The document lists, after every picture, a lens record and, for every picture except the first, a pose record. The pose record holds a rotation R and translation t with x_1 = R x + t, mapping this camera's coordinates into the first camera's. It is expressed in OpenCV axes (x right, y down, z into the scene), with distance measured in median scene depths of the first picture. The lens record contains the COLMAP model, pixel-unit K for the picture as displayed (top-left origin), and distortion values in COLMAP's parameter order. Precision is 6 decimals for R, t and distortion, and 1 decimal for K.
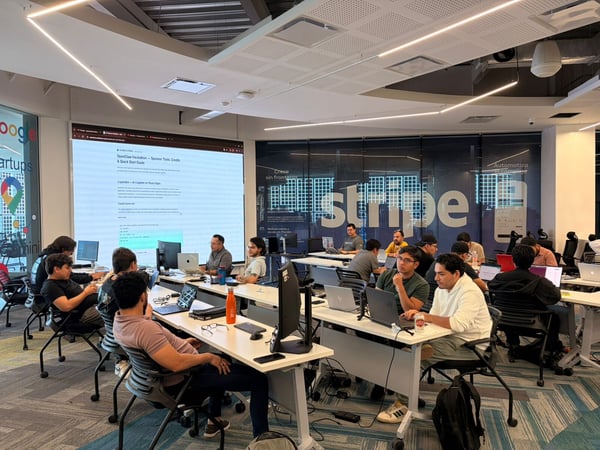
lens RADIAL K [[429.3, 0, 300.0], [0, 429.3, 225.0], [0, 0, 1]] dist [-0.002892, -0.000938]
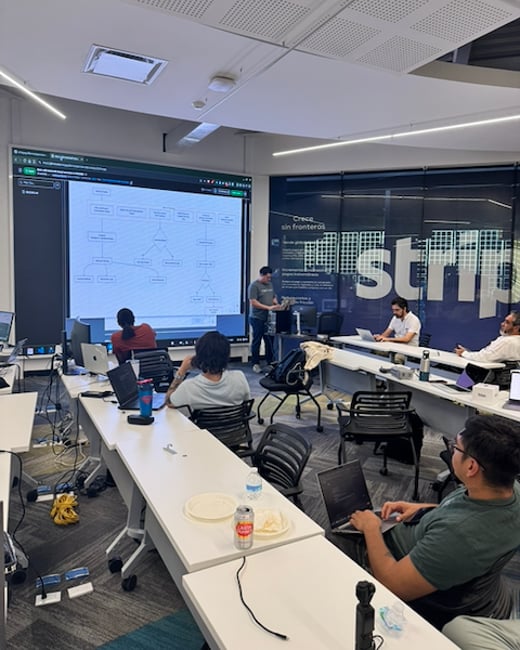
lens RADIAL K [[472.6, 0, 259.5], [0, 472.6, 302.7], [0, 0, 1]] dist [0.087857, -0.107612]
pose [[0.982400, 0.035967, -0.183291, 0.035602], [-0.029551, 0.998855, 0.037616, -0.010836], [0.184434, -0.031538, 0.982339, 0.192923]]
